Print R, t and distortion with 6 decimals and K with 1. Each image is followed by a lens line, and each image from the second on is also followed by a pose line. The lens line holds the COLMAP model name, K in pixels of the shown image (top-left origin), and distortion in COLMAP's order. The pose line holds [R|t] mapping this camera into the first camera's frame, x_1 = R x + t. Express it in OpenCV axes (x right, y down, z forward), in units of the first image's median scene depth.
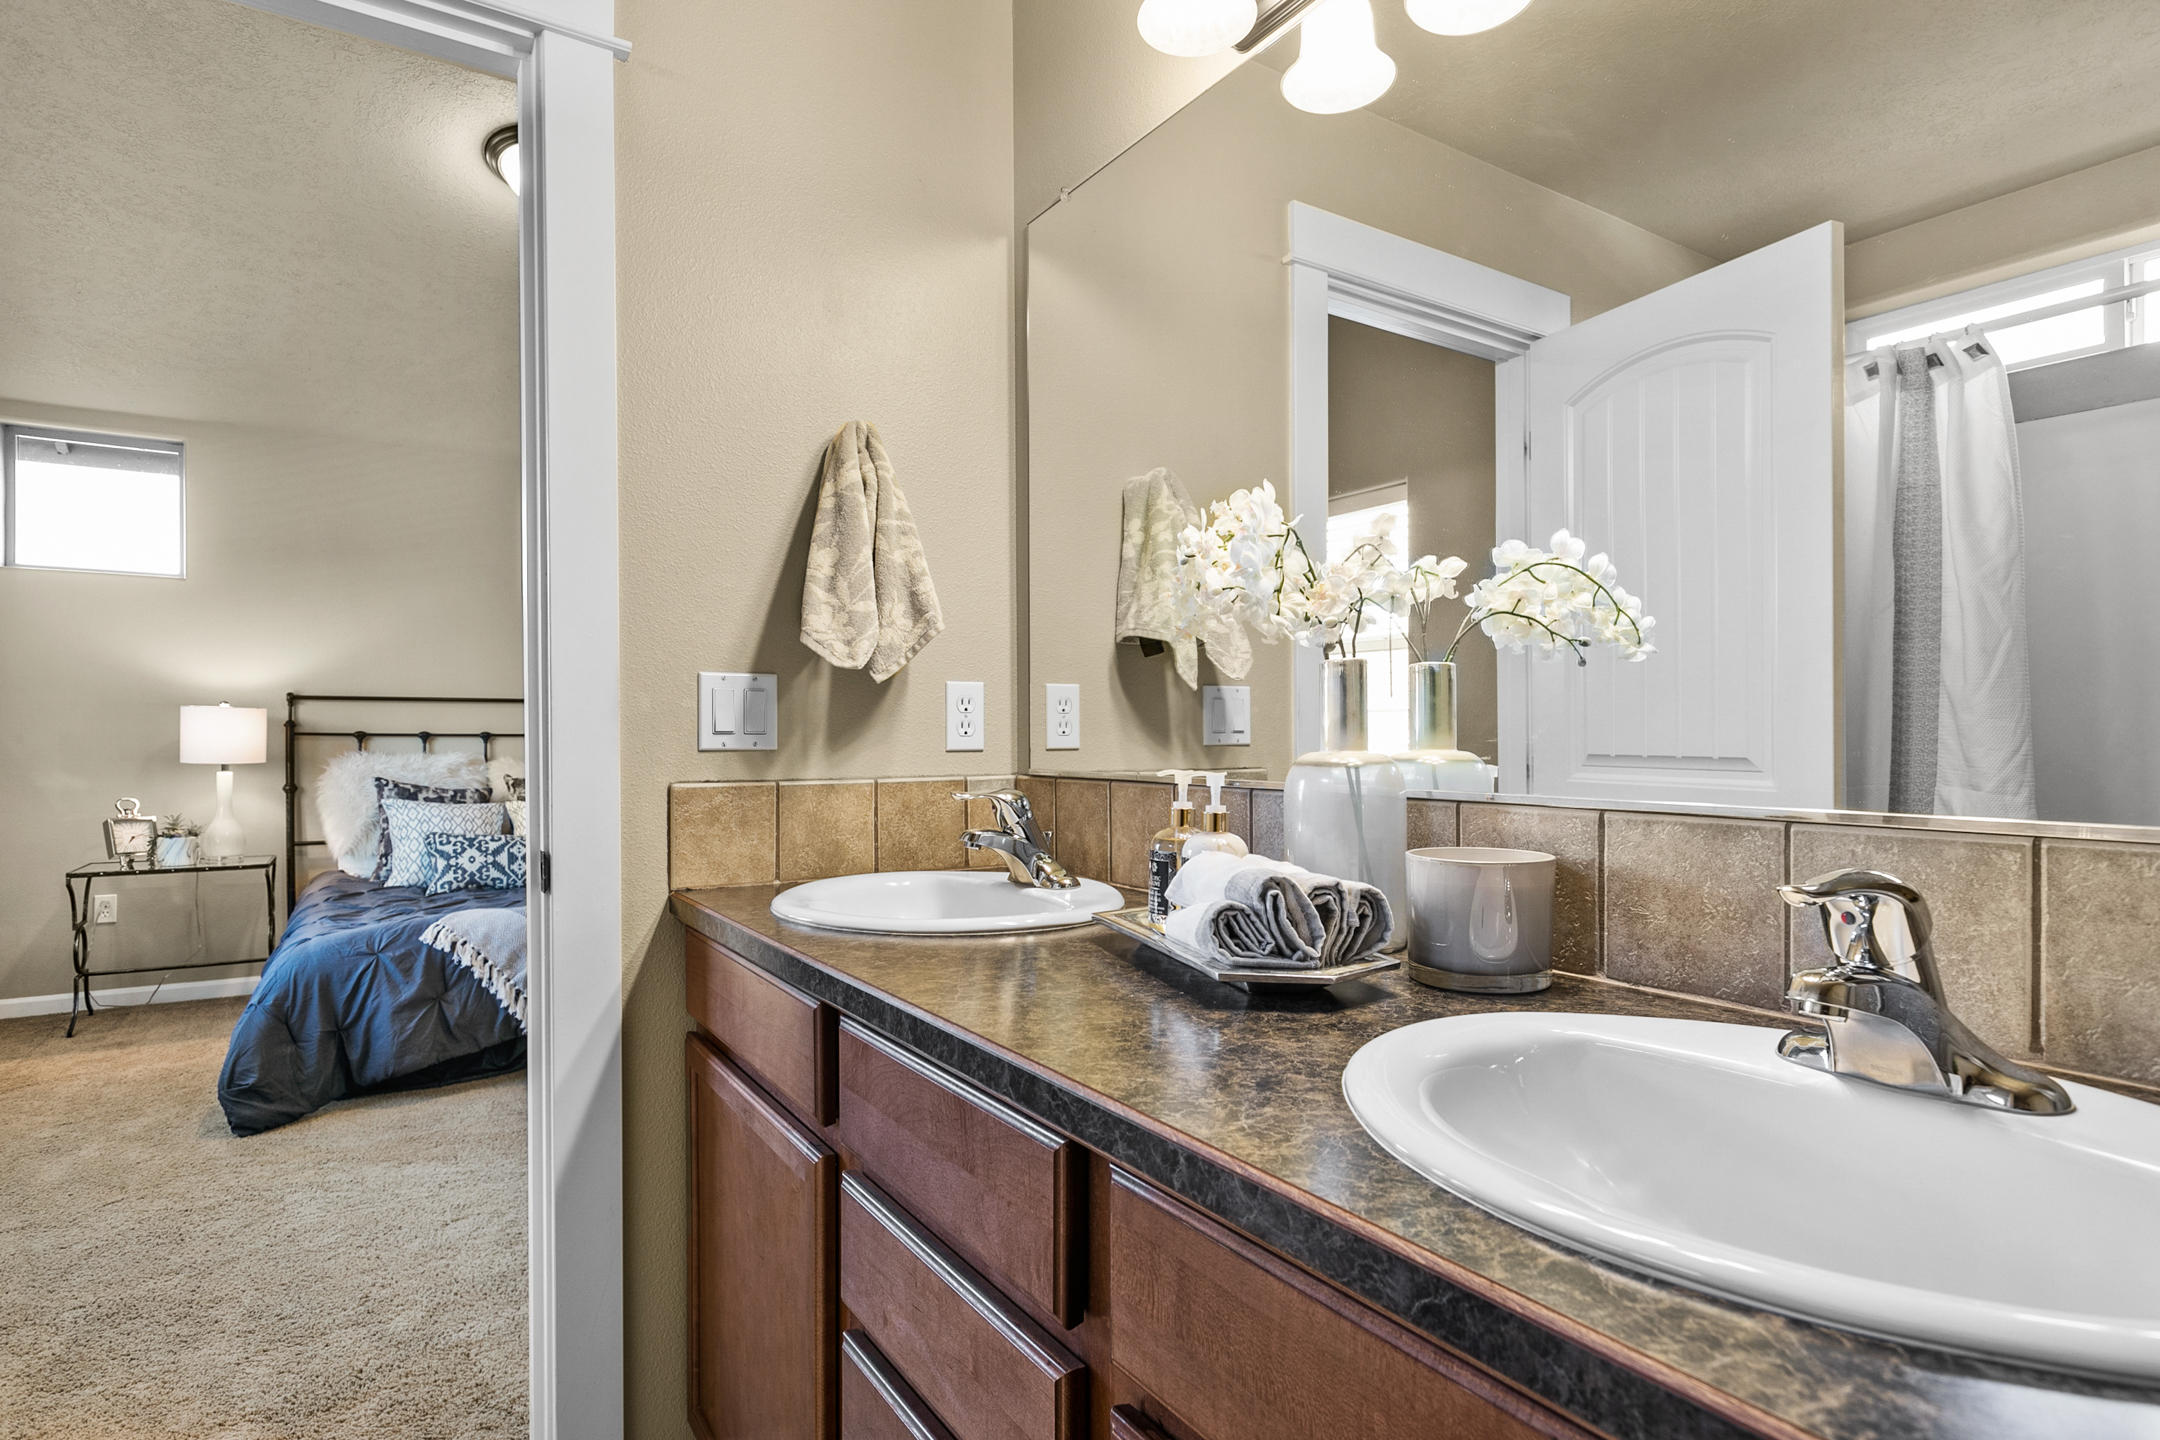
lens RADIAL K [[1116.8, 0, 1095.4], [0, 1116.8, 723.0], [0, 0, 1]] dist [-0.003824, -0.000516]
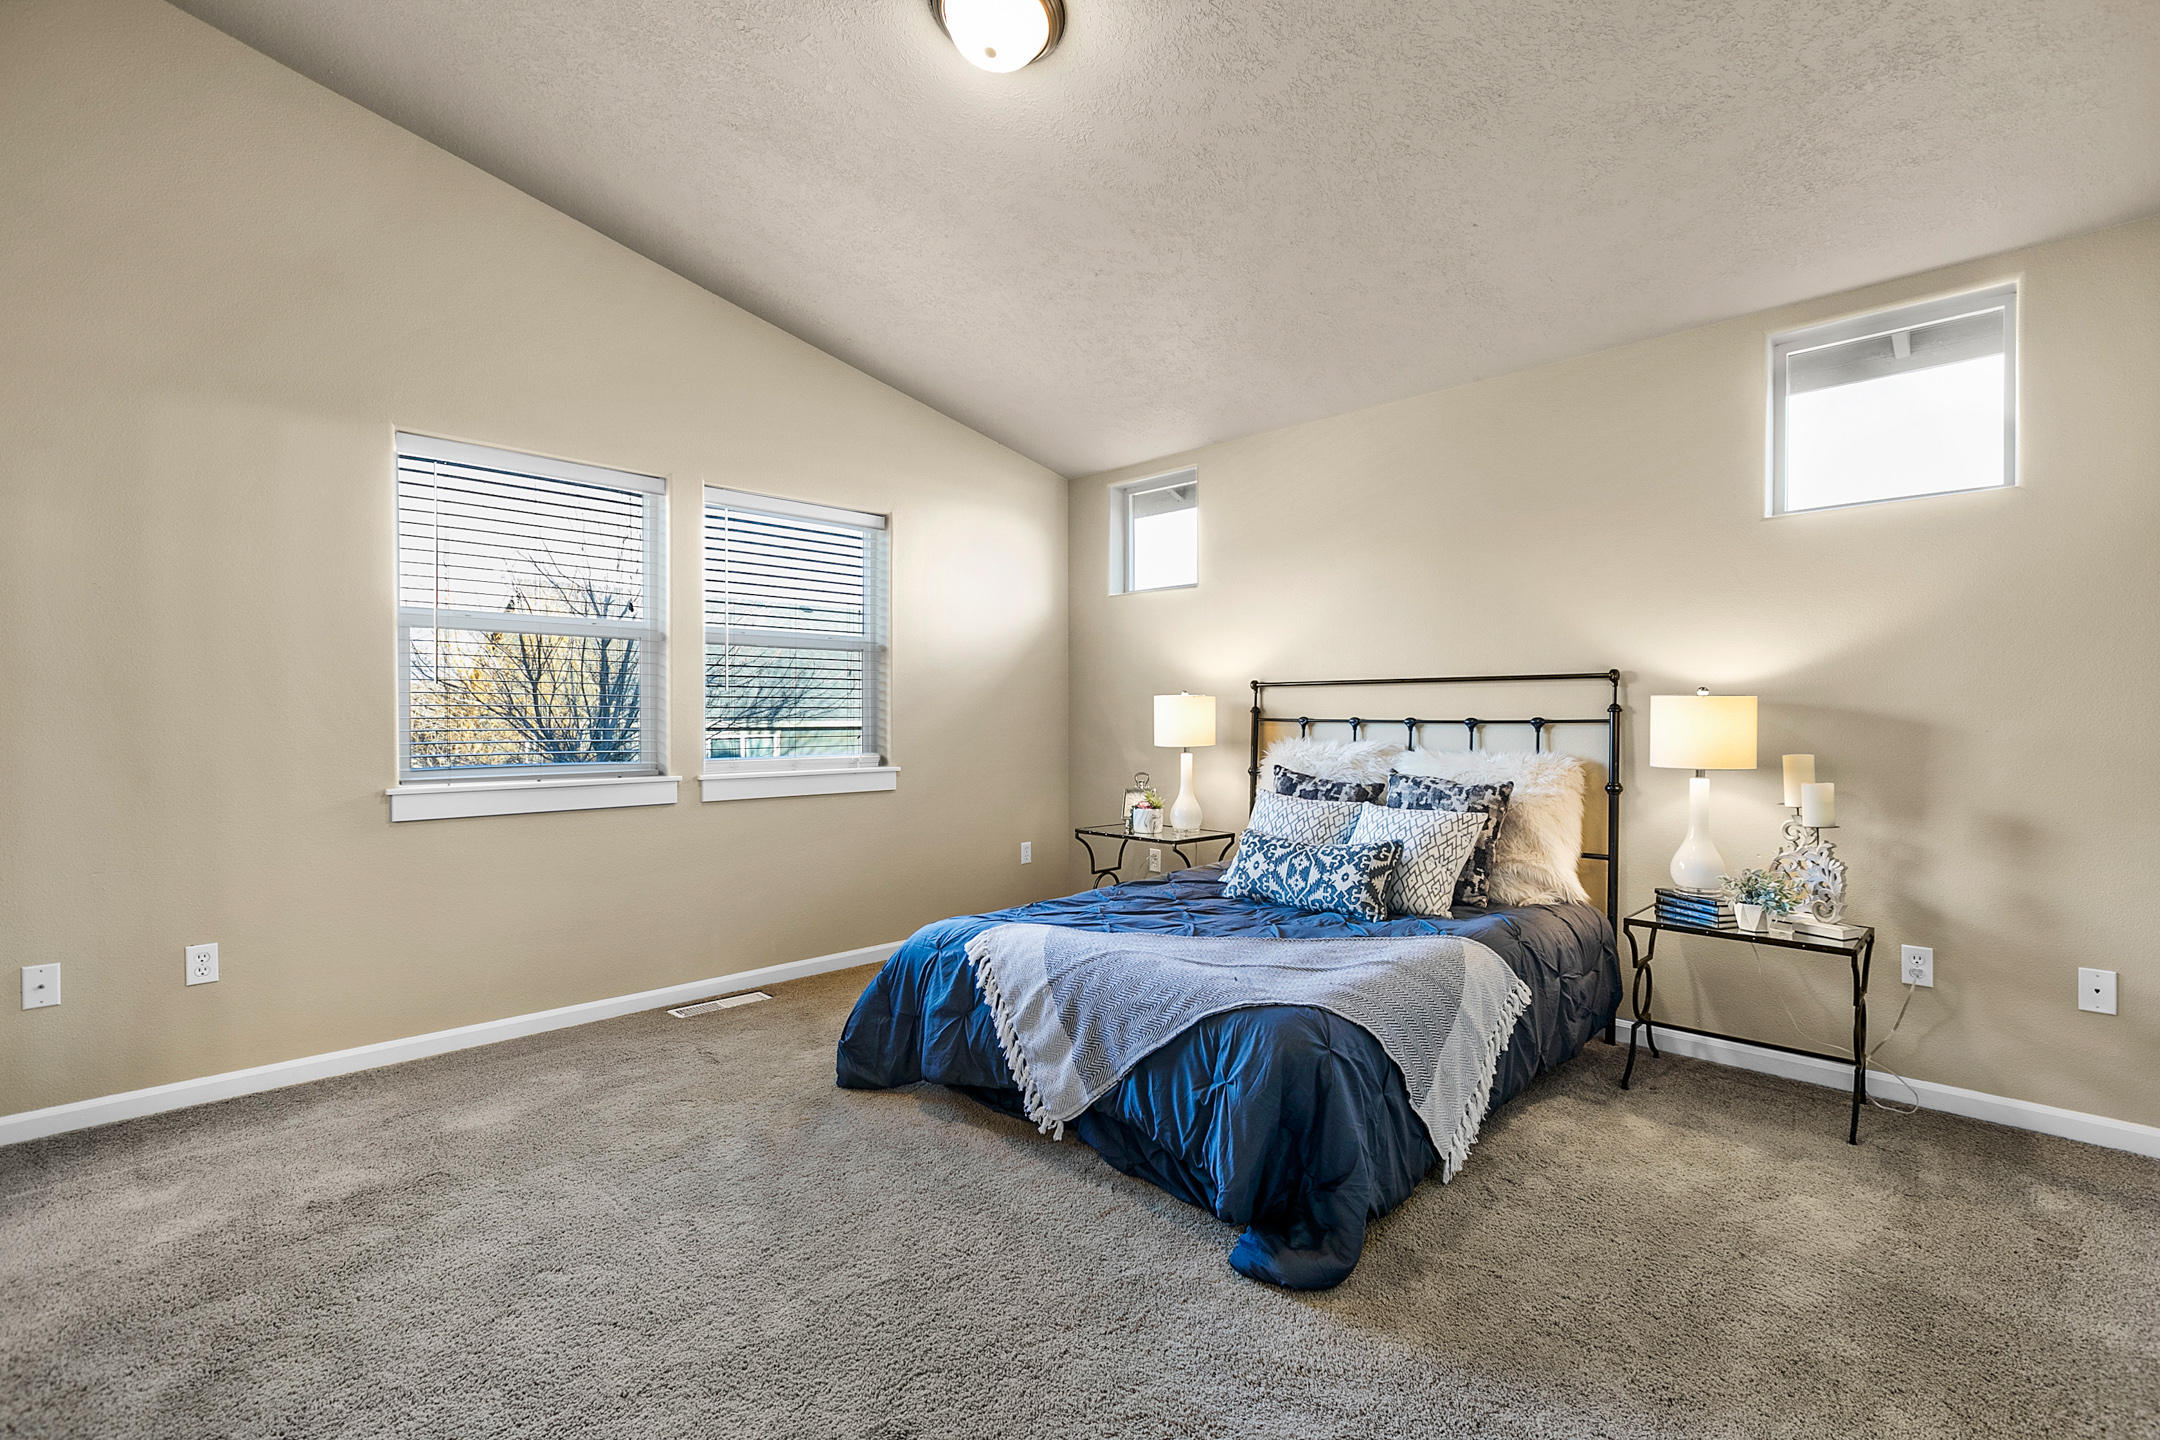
lens RADIAL K [[983.8, 0, 1080.3], [0, 983.8, 727.9], [0, 0, 1]] dist [0.003432, -0.000297]
pose [[0.218563, 0.014129, -0.975721, 0.156764], [0.007595, 0.999840, 0.016180, 0.001405], [0.975793, -0.010947, 0.218421, 0.689576]]
